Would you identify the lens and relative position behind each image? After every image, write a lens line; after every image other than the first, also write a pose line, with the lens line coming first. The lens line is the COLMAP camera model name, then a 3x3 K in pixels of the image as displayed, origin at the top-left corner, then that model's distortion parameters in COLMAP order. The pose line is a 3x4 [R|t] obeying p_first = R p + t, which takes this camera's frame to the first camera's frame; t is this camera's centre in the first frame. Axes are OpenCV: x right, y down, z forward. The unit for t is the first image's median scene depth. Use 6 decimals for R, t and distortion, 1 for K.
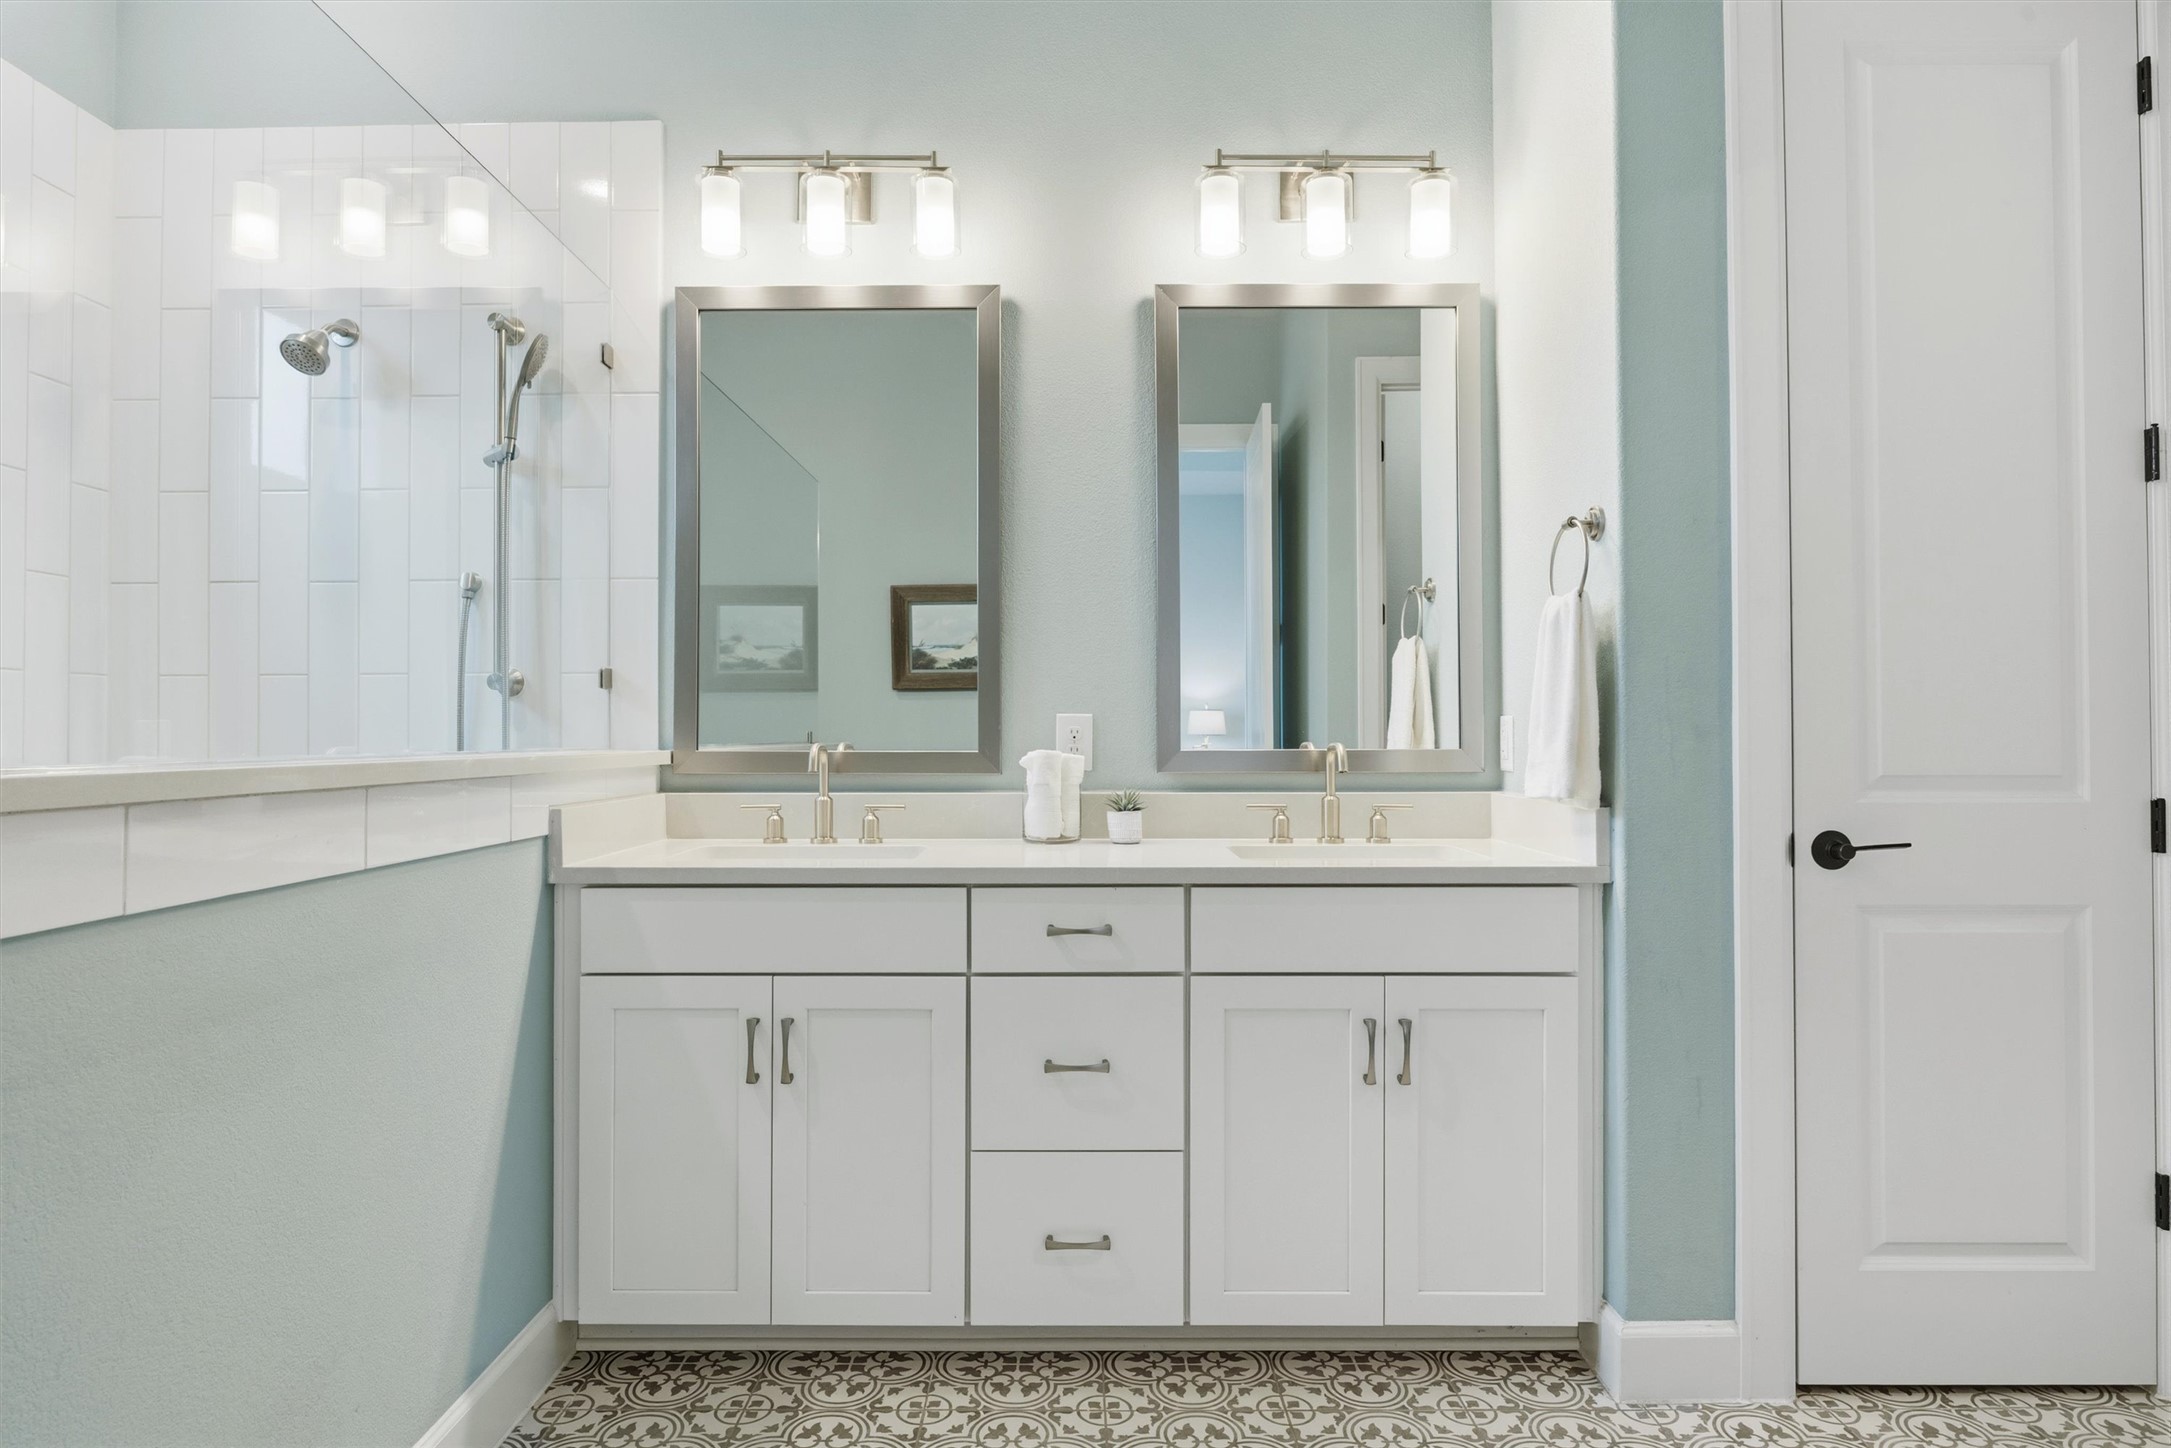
lens RADIAL K [[1249.9, 0, 1080.5], [0, 1249.9, 719.1], [0, 0, 1]] dist [-0.013695, 0.000718]
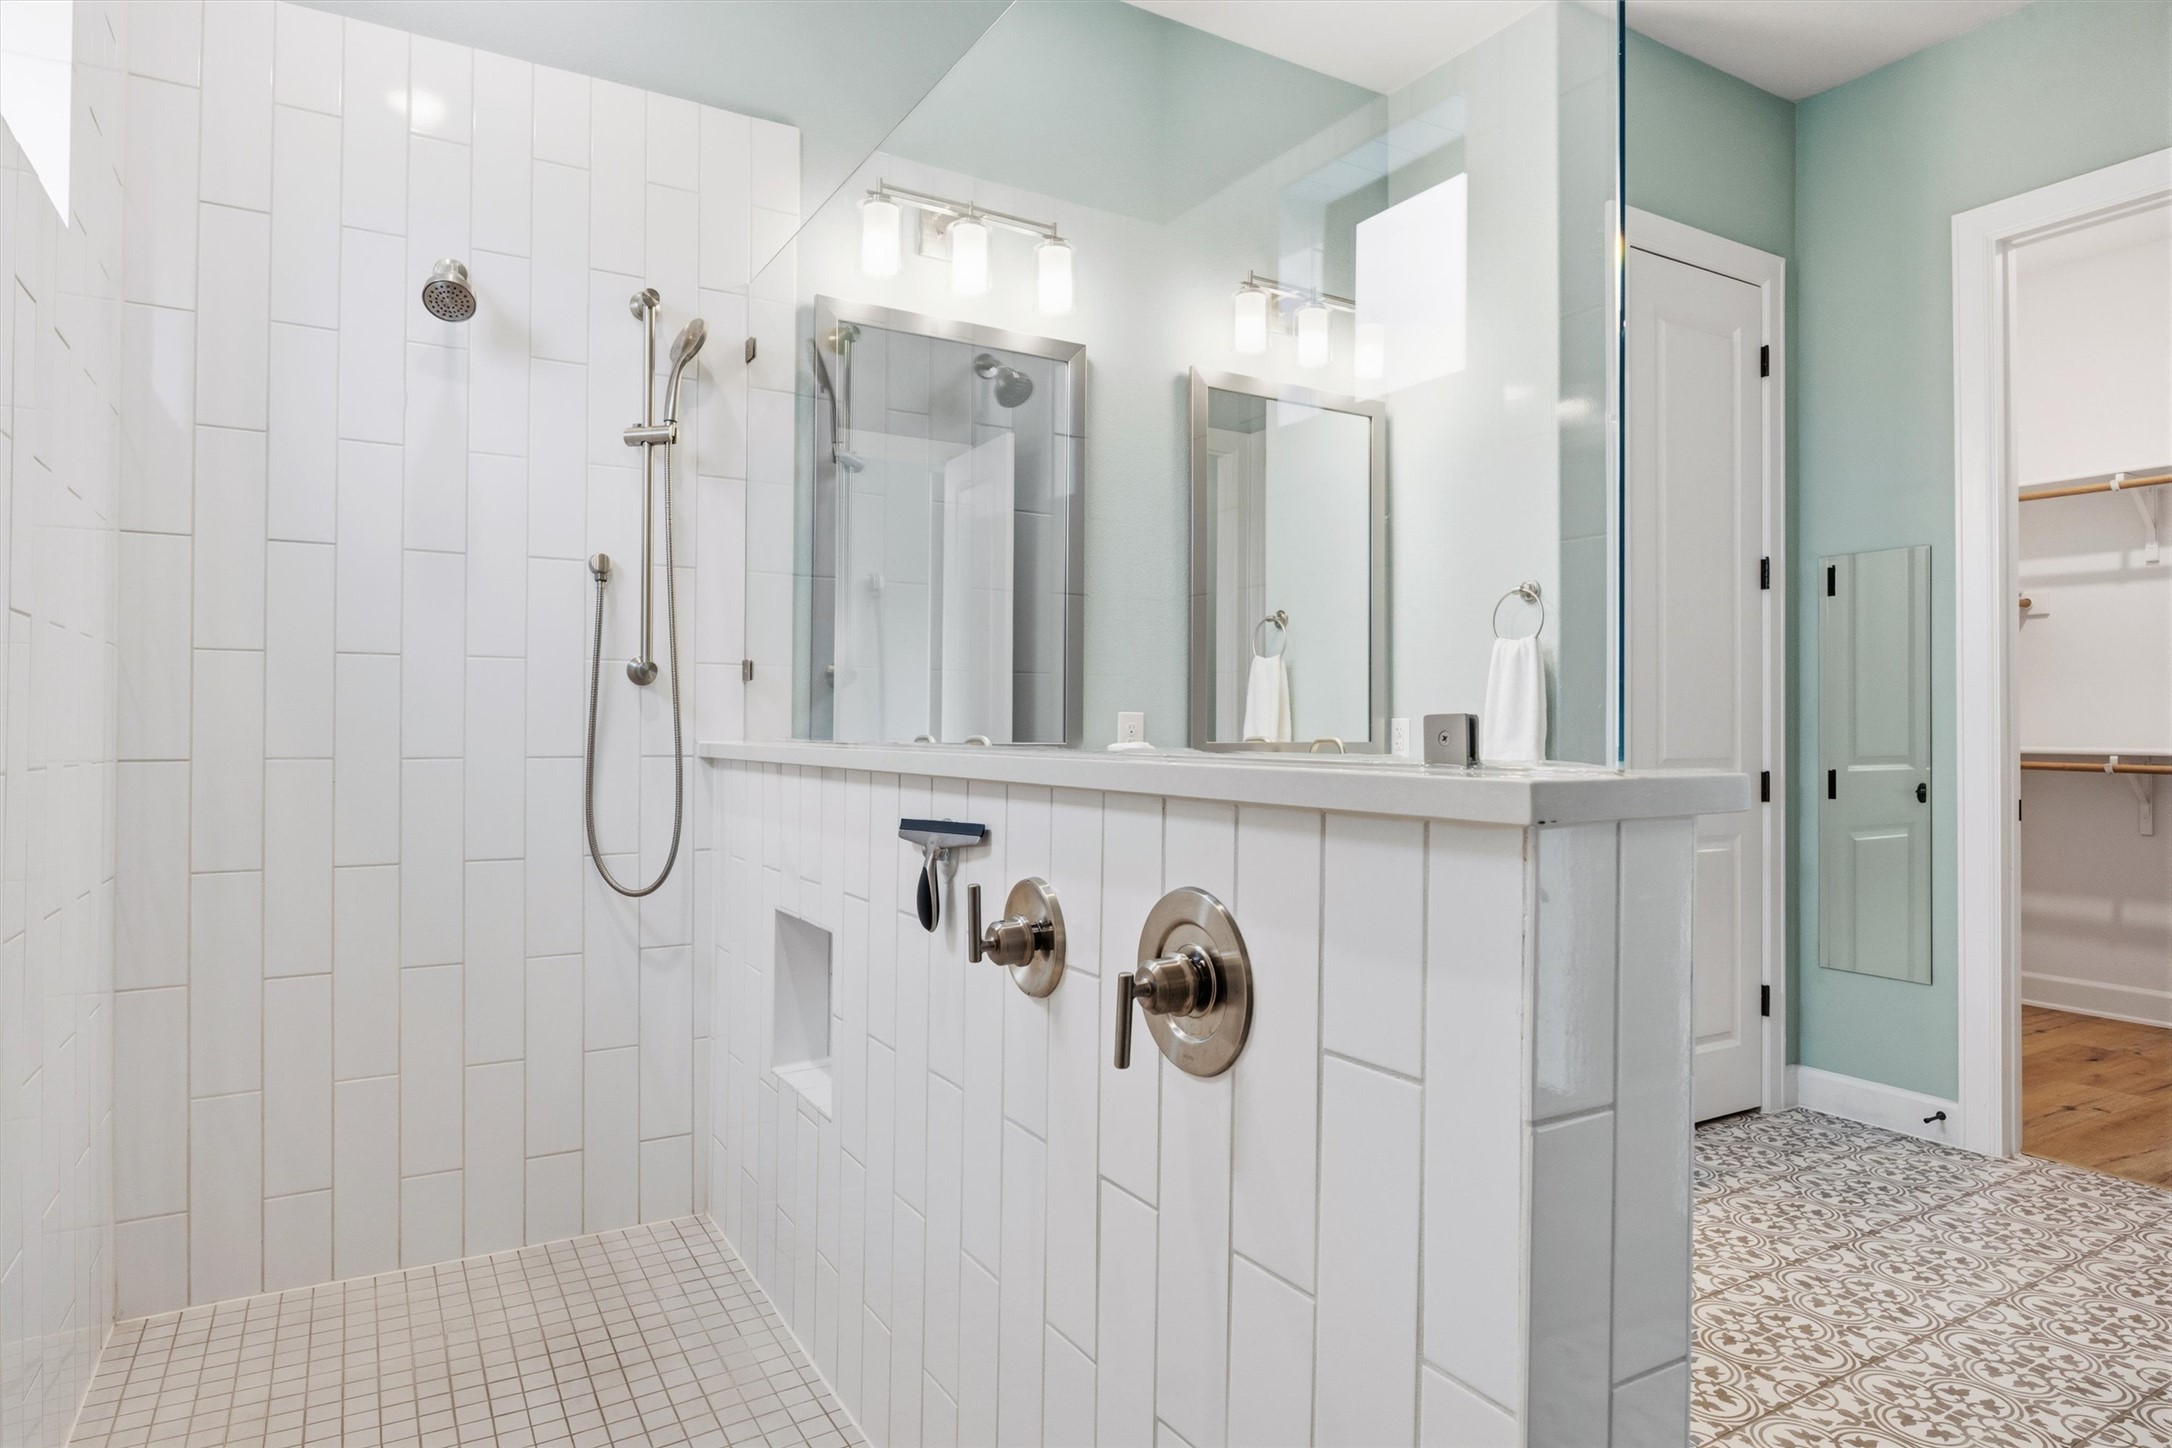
lens RADIAL K [[1250.5, 0, 1080.7], [0, 1250.5, 722.0], [0, 0, 1]] dist [-0.013695, 0.000718]
pose [[0.855527, 0.010726, 0.517647, -0.669558], [-0.014542, 0.999889, 0.003316, 0.001769], [-0.517554, -0.010364, 0.855588, -0.003837]]
